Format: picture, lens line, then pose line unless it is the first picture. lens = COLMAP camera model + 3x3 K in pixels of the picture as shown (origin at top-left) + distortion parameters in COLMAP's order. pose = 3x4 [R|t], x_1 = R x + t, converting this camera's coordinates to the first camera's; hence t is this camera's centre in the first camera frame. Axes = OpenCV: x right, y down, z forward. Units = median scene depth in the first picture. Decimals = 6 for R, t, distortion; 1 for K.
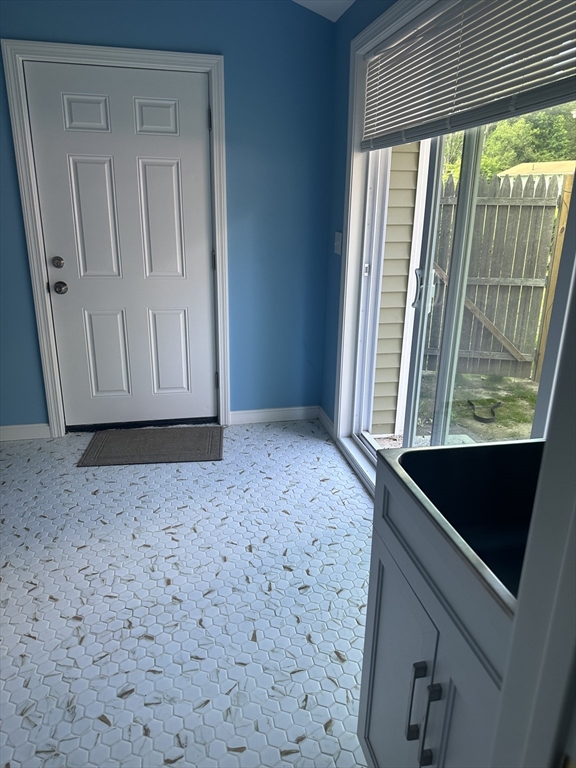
lens RADIAL K [[539.7, 0, 287.7], [0, 539.7, 383.3], [0, 0, 1]] dist [0.005163, -0.001010]
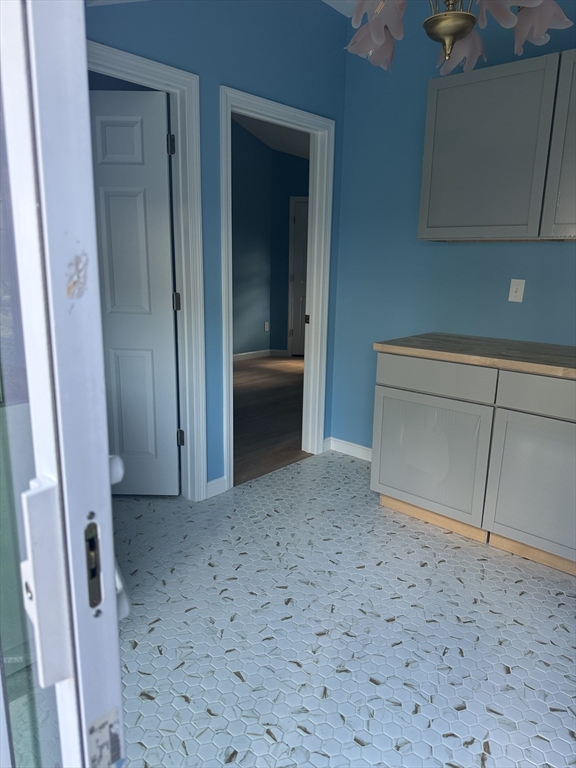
lens RADIAL K [[539.7, 0, 287.3], [0, 539.7, 385.5], [0, 0, 1]] dist [0.005163, -0.001010]
pose [[-0.802170, 0.108023, -0.587243, 0.382740], [-0.217706, 0.862883, 0.456111, -0.443523], [0.555993, 0.493725, -0.668661, 1.438858]]
